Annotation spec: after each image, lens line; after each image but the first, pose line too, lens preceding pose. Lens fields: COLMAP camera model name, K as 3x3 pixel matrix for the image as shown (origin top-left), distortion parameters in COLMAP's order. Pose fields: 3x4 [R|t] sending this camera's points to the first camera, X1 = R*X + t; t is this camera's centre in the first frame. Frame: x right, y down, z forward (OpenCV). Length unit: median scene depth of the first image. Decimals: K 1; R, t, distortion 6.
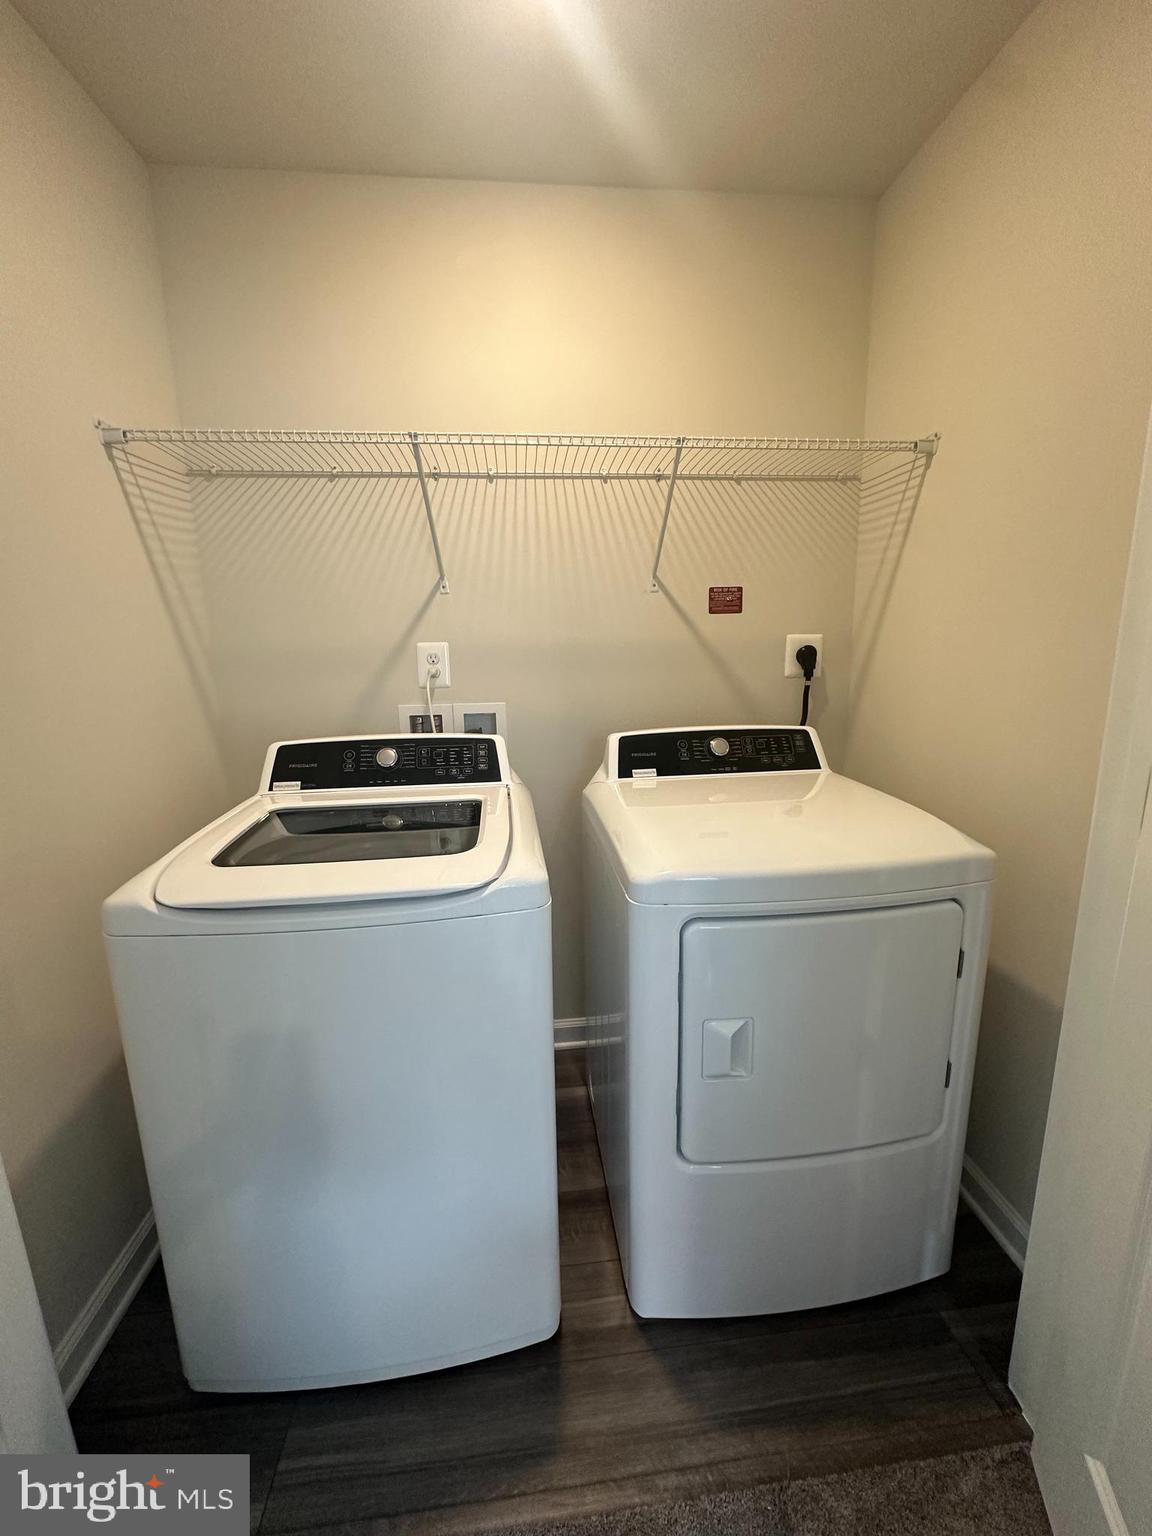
lens RADIAL K [[611.9, 0, 576.0], [0, 611.9, 767.7], [0, 0, 1]] dist [-0.005598, 0.001422]
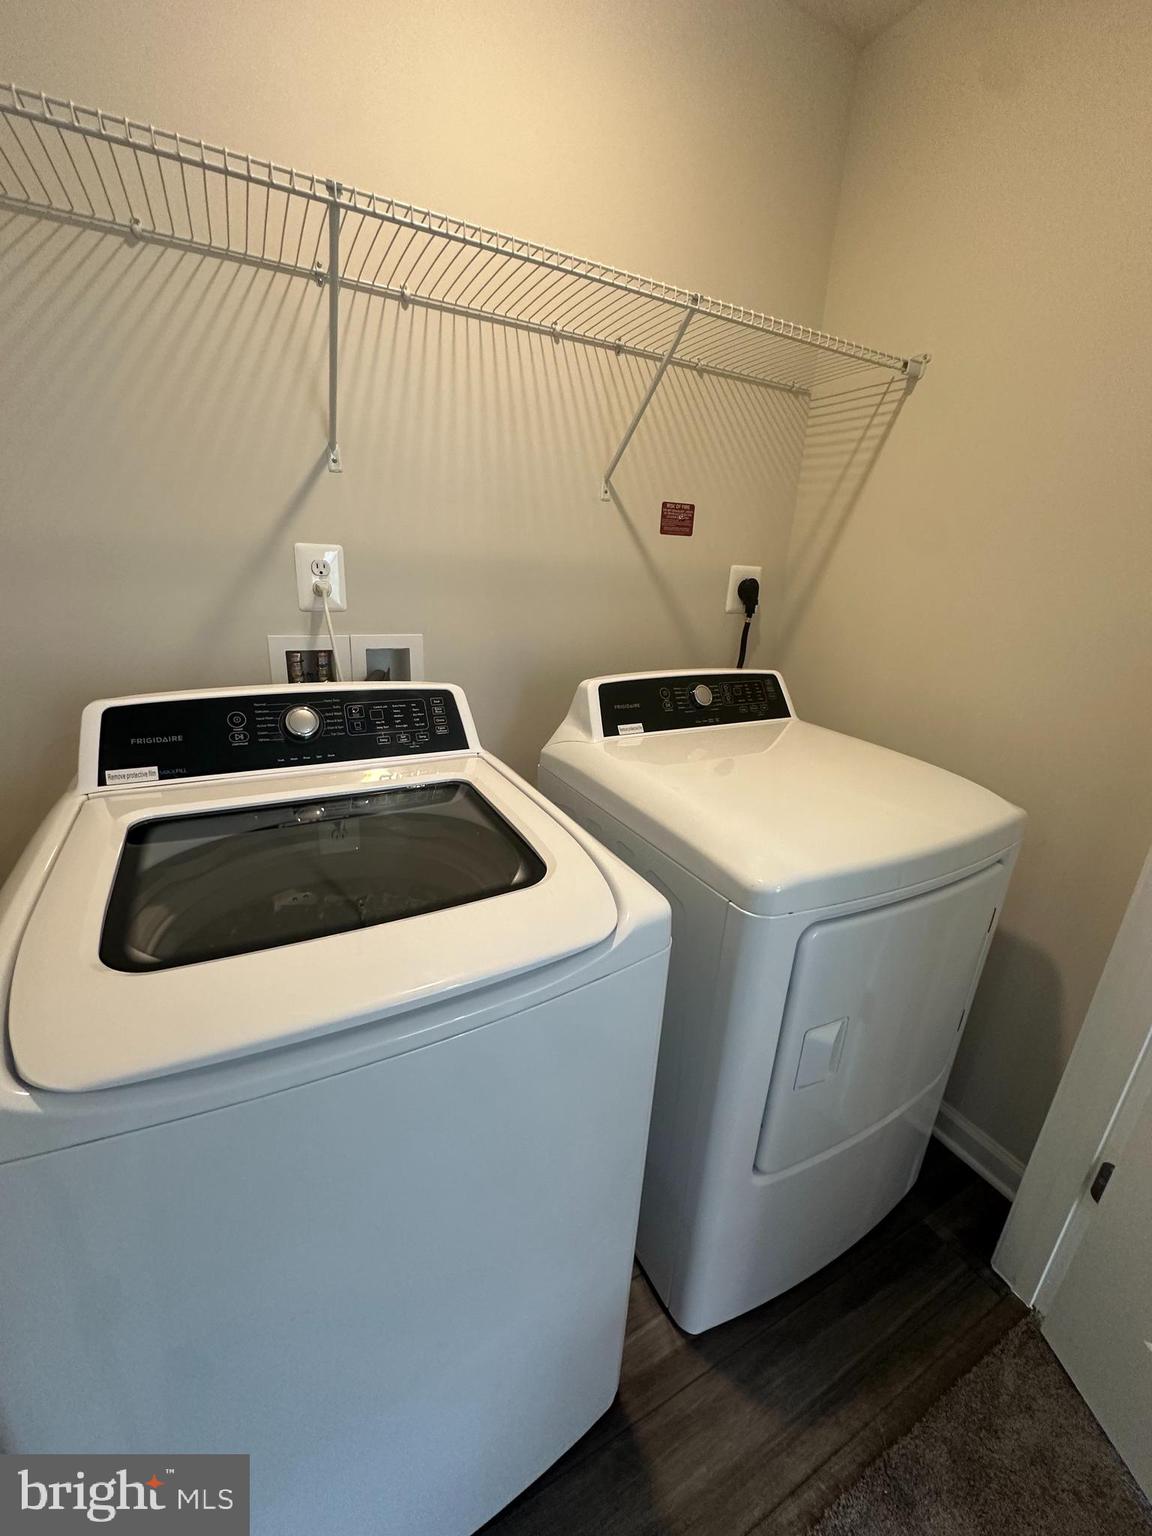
lens RADIAL K [[611.9, 0, 578.0], [0, 611.9, 769.1], [0, 0, 1]] dist [-0.005598, 0.001422]
pose [[0.925940, -0.058488, 0.373113, -0.264337], [0.007499, 0.990588, 0.136674, -0.050862], [-0.377595, -0.123754, 0.917664, 0.253539]]
